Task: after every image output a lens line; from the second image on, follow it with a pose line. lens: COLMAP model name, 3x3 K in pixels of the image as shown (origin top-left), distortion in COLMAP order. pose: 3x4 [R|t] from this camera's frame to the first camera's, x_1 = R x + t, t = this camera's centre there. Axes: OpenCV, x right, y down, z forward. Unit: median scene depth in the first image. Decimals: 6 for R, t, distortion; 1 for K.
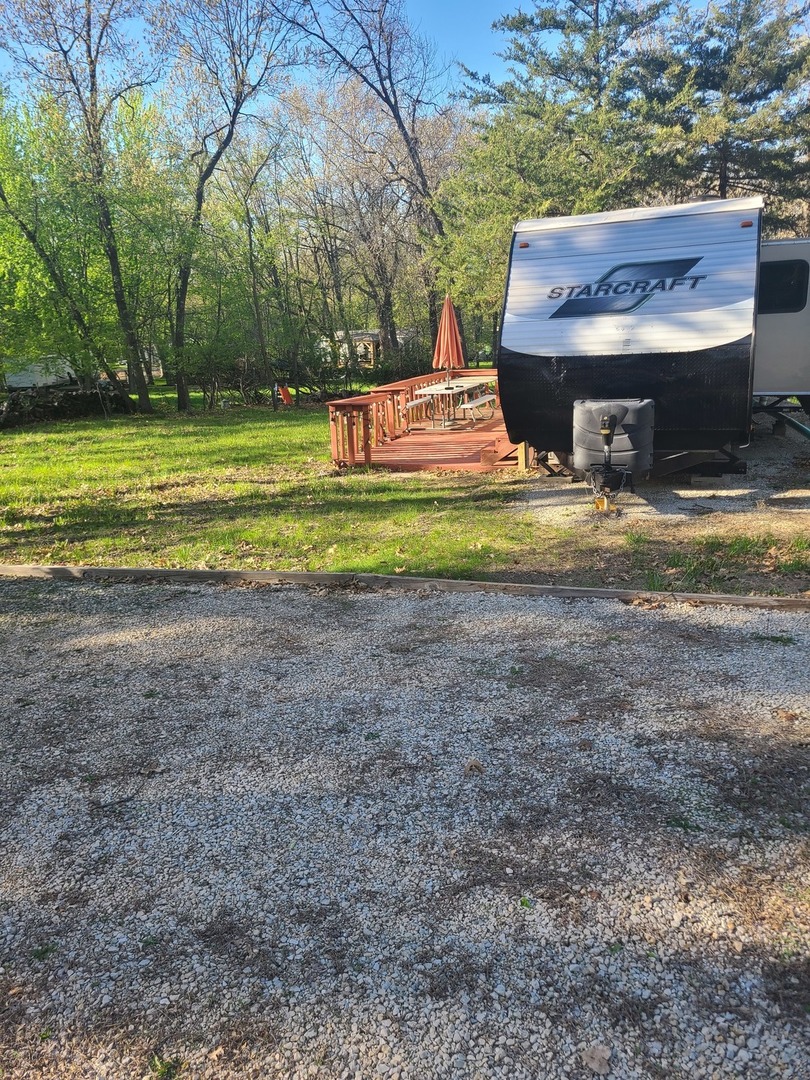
lens RADIAL K [[799.3, 0, 418.7], [0, 799.3, 536.2], [0, 0, 1]] dist [0.060833, -0.069781]
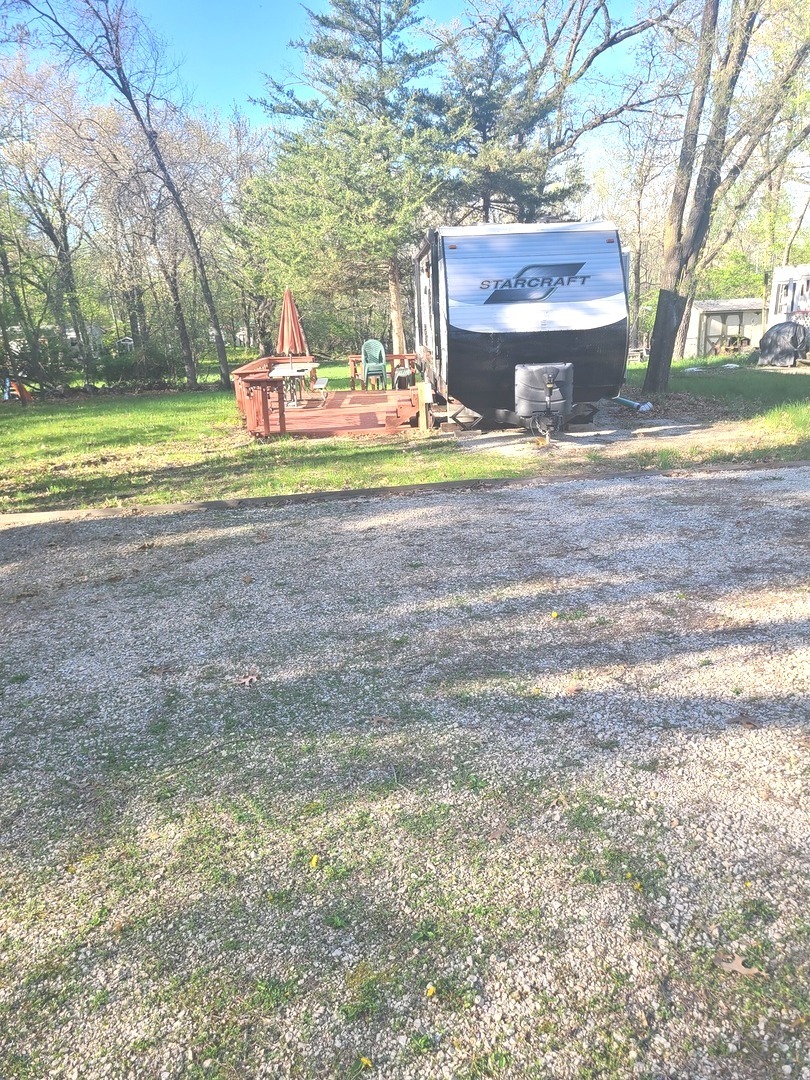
lens RADIAL K [[799.3, 0, 418.7], [0, 799.3, 536.2], [0, 0, 1]] dist [0.060833, -0.069781]
pose [[0.916834, -0.090108, 0.388968, -0.339645], [0.090754, 0.995732, 0.016756, 0.053298], [-0.388818, 0.019938, 0.921099, -0.113680]]
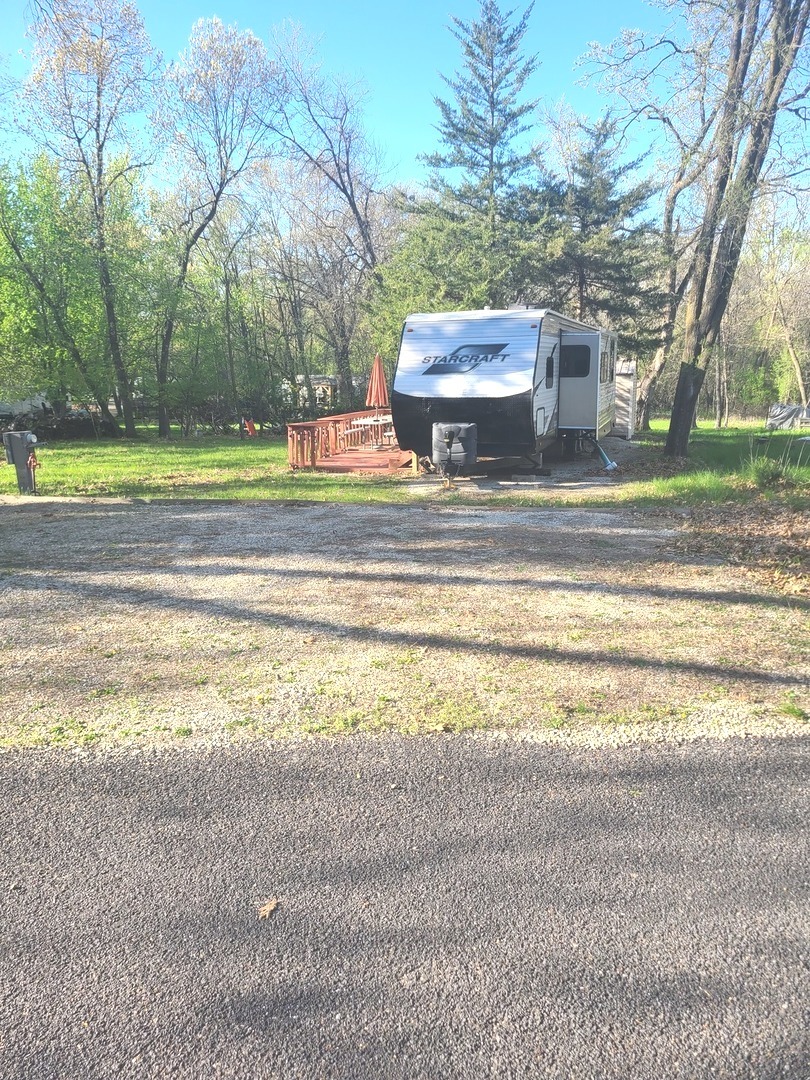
lens RADIAL K [[795.9, 0, 405.0], [0, 795.9, 540.0], [0, 0, 1]] dist [0.070985, -0.076811]
pose [[0.998774, 0.031147, 0.038471, 0.052035], [-0.029178, 0.998287, -0.050715, 0.112165], [-0.039985, 0.049530, 0.997972, -0.454944]]
